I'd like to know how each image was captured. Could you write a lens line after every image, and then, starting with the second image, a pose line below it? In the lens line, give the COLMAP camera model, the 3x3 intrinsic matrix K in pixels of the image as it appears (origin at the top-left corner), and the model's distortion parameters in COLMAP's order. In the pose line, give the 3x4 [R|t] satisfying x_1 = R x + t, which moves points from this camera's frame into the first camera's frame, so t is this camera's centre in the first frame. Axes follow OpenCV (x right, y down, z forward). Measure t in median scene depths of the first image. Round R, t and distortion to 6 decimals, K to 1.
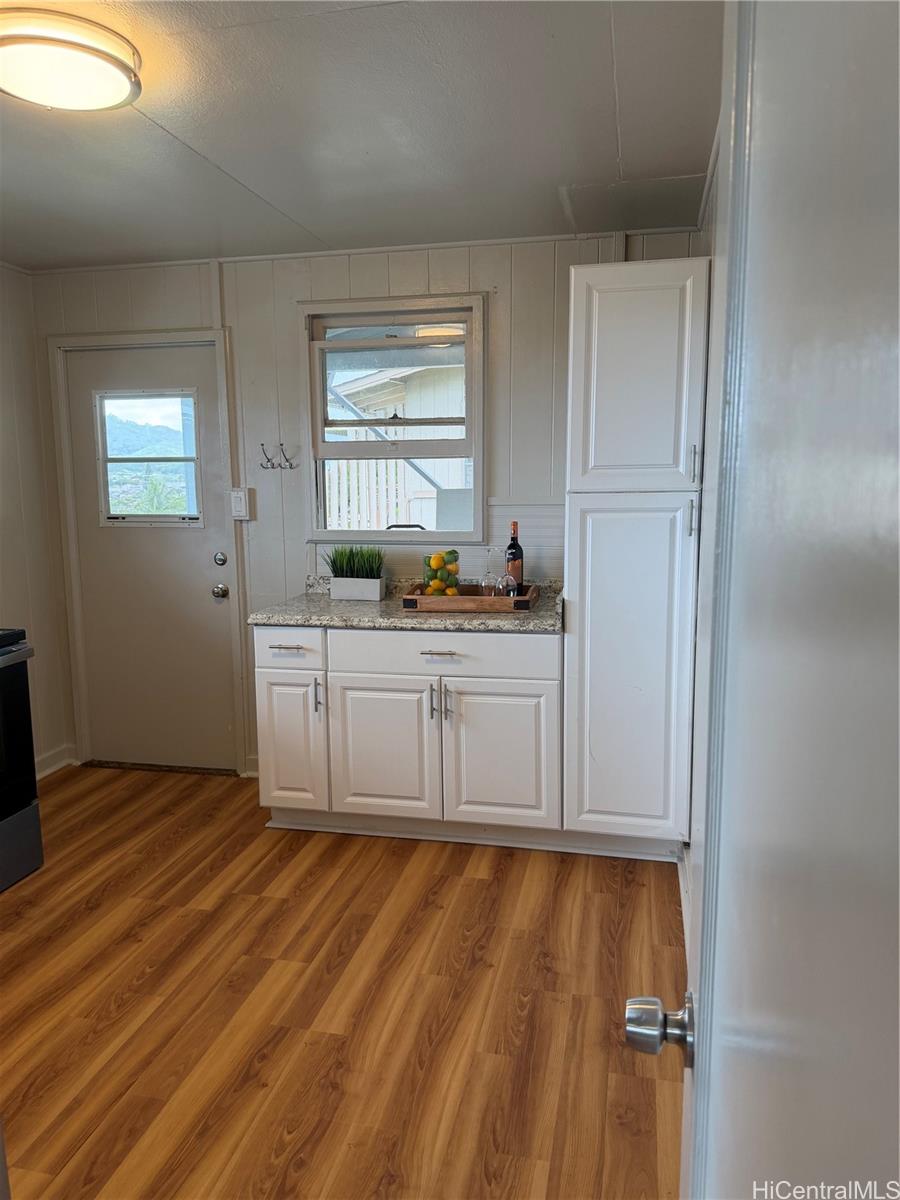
lens RADIAL K [[839.8, 0, 451.9], [0, 839.8, 598.7], [0, 0, 1]] dist [0.042660, -0.045339]
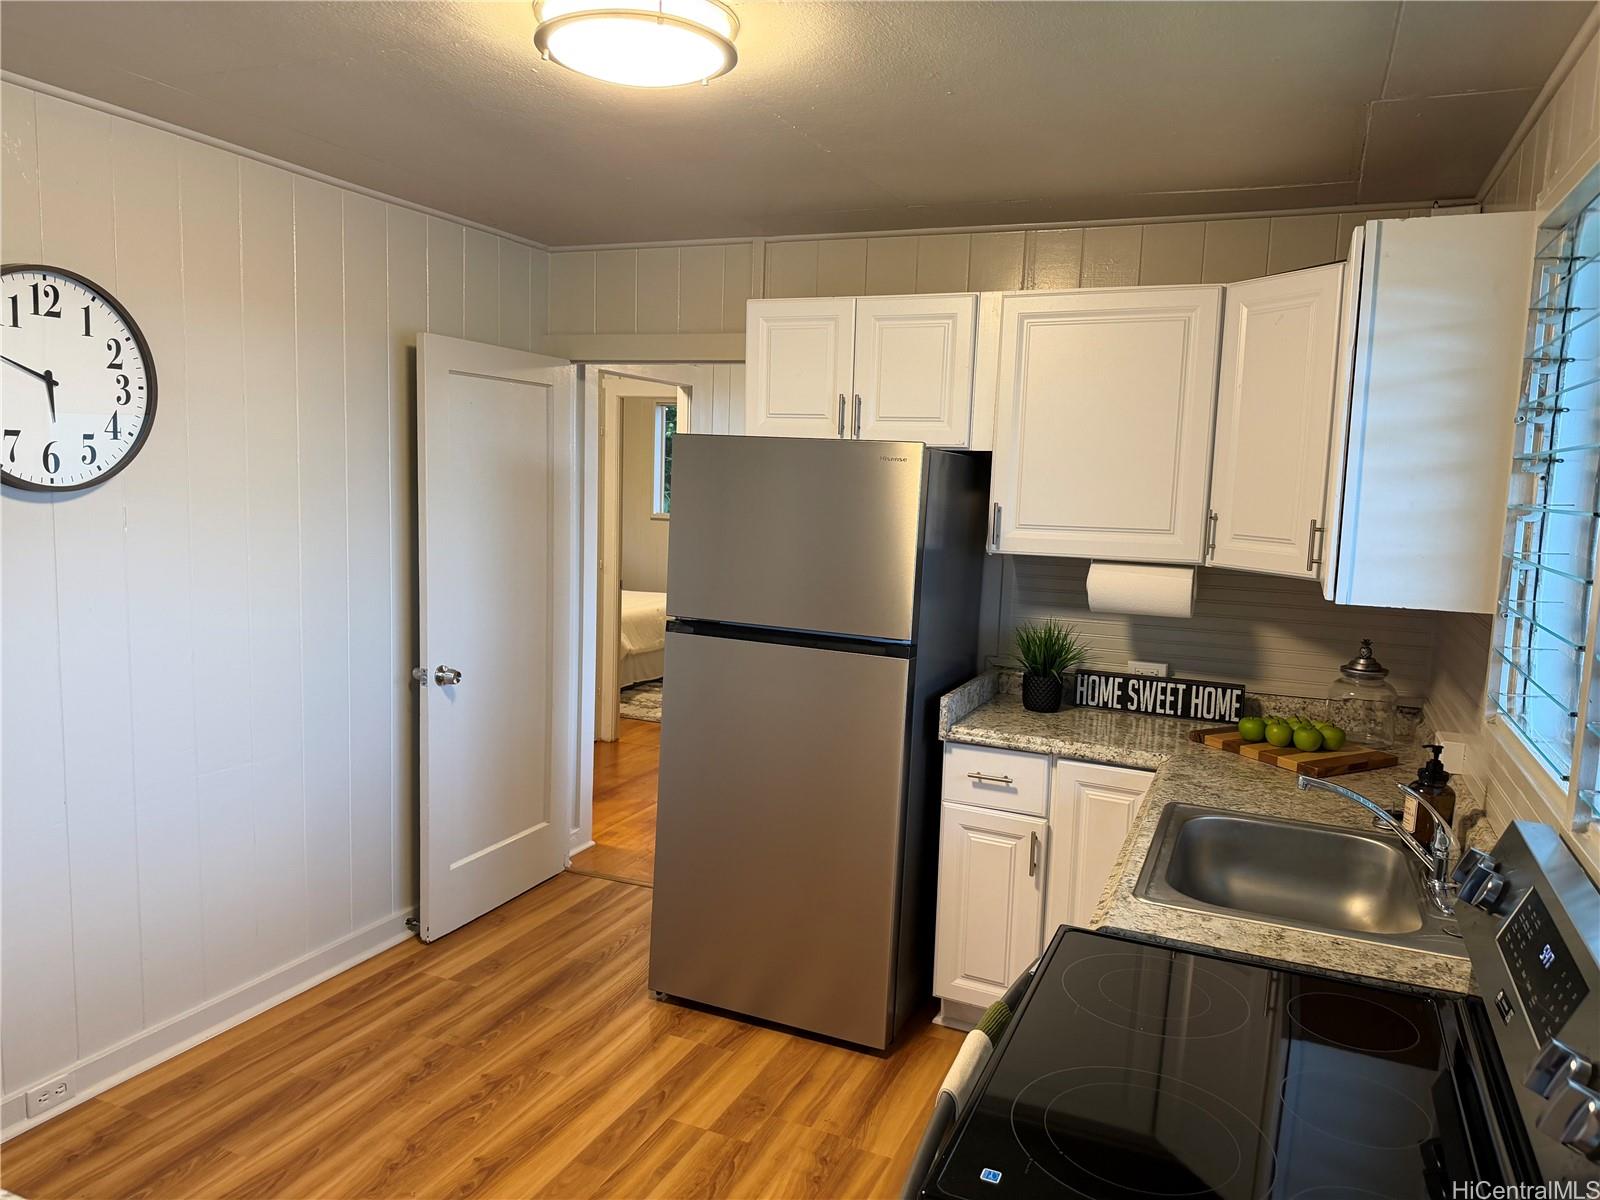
lens RADIAL K [[1119.7, 0, 801.8], [0, 1119.7, 597.6], [0, 0, 1]] dist [0.042660, -0.045339]
pose [[-0.980251, -0.047644, 0.191931, -0.849200], [0.003881, 0.965723, 0.259547, -0.401754], [-0.197718, 0.255166, -0.946466, 2.102417]]
